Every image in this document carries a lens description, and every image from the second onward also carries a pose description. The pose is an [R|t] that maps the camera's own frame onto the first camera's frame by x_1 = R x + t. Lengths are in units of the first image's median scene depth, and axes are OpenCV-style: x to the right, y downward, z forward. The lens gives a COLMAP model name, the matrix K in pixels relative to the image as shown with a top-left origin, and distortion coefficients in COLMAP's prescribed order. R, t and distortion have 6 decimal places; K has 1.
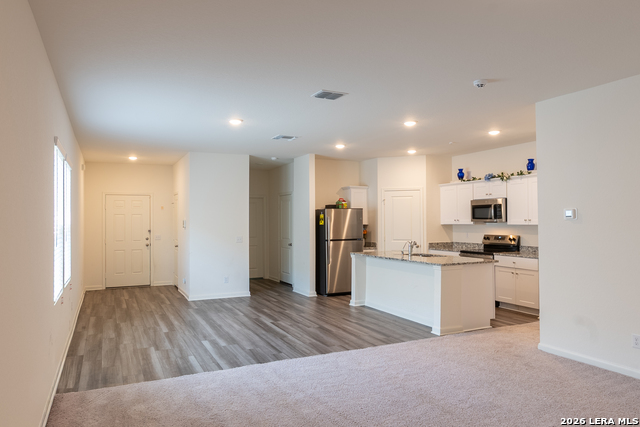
lens RADIAL K [[448.4, 0, 318.9], [0, 448.4, 212.7], [0, 0, 1]] dist [-0.008390, 0.004509]
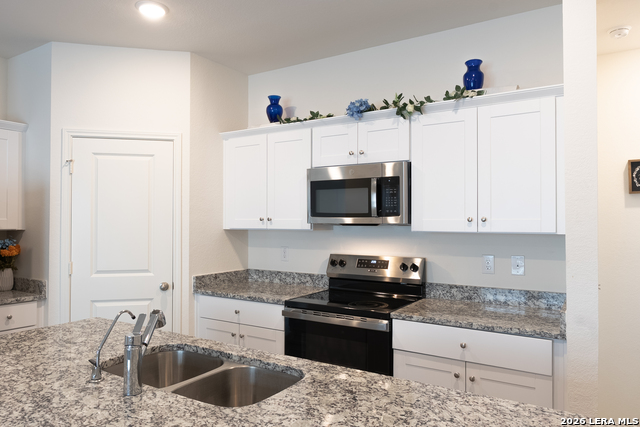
lens RADIAL K [[448.4, 0, 323.8], [0, 448.4, 213.8], [0, 0, 1]] dist [-0.008390, 0.004509]
pose [[0.845712, 0.013156, 0.533477, 0.156221], [-0.013886, 0.999900, -0.002646, 0.013864], [-0.533459, -0.005170, 0.845810, 0.726228]]
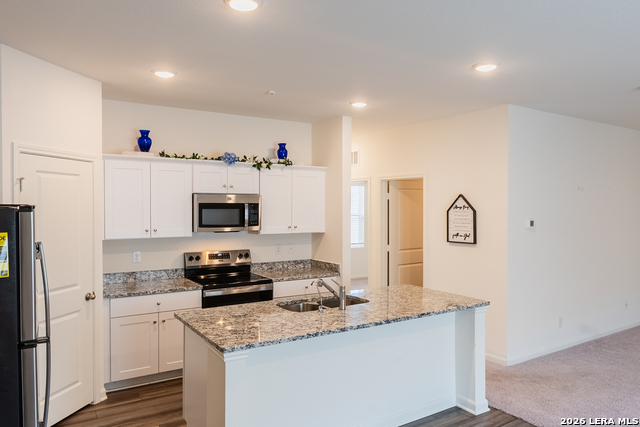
lens RADIAL K [[448.4, 0, 320.2], [0, 448.4, 215.4], [0, 0, 1]] dist [-0.008390, 0.004509]
pose [[-0.128230, -0.014446, 0.991639, -0.261761], [-0.018893, 0.999748, 0.012121, -0.011925], [-0.991564, -0.017181, -0.128471, 1.009992]]
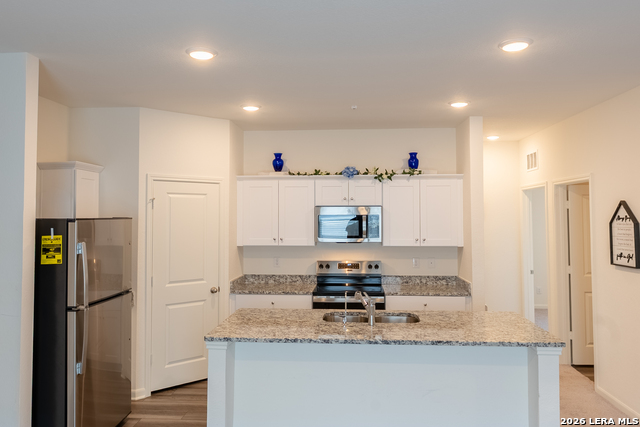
lens RADIAL K [[473.0, 0, 326.0], [0, 473.0, 202.9], [0, 0, 1]] dist [-0.002828, 0.001494]
pose [[0.490319, 0.032956, 0.870920, -0.241203], [-0.016398, 0.999457, -0.028588, -0.016615], [-0.871389, -0.000264, 0.490593, 0.737103]]
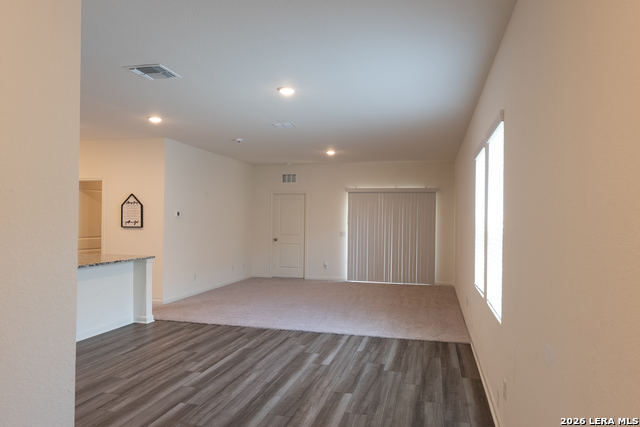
lens RADIAL K [[448.4, 0, 321.6], [0, 448.4, 215.8], [0, 0, 1]] dist [-0.008390, 0.004509]
pose [[-0.773815, 0.000747, 0.633412, -0.566427], [-0.020488, 0.999447, -0.026208, 0.026916], [-0.633081, -0.033258, -0.773371, 1.211100]]
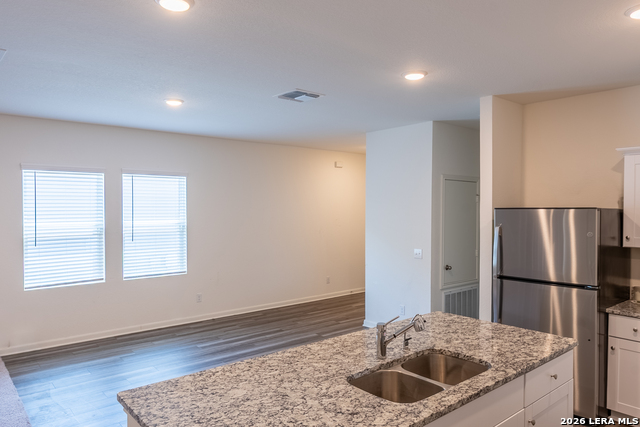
lens RADIAL K [[448.4, 0, 308.1], [0, 448.4, 207.1], [0, 0, 1]] dist [-0.008390, 0.004509]
pose [[0.239771, 0.005569, -0.970814, 0.483789], [0.017793, 0.999790, 0.010129, -0.021476], [0.970666, -0.019703, 0.239622, 0.802106]]
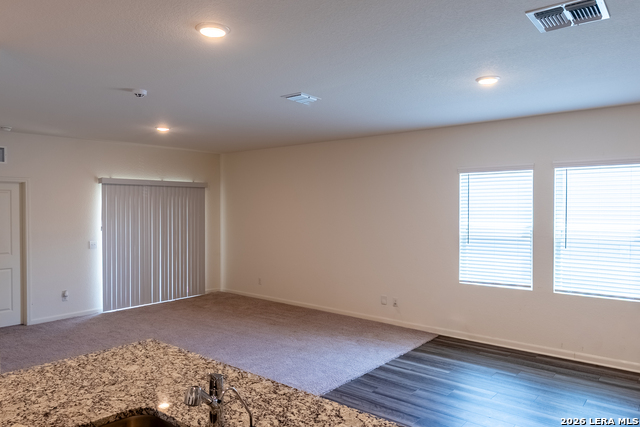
lens RADIAL K [[448.4, 0, 322.0], [0, 448.4, 215.0], [0, 0, 1]] dist [-0.008390, 0.004509]
pose [[-0.907119, 0.012811, -0.420680, 0.233287], [0.013172, 0.999911, 0.002047, -0.013569], [0.420669, -0.003684, -0.907207, 1.146240]]
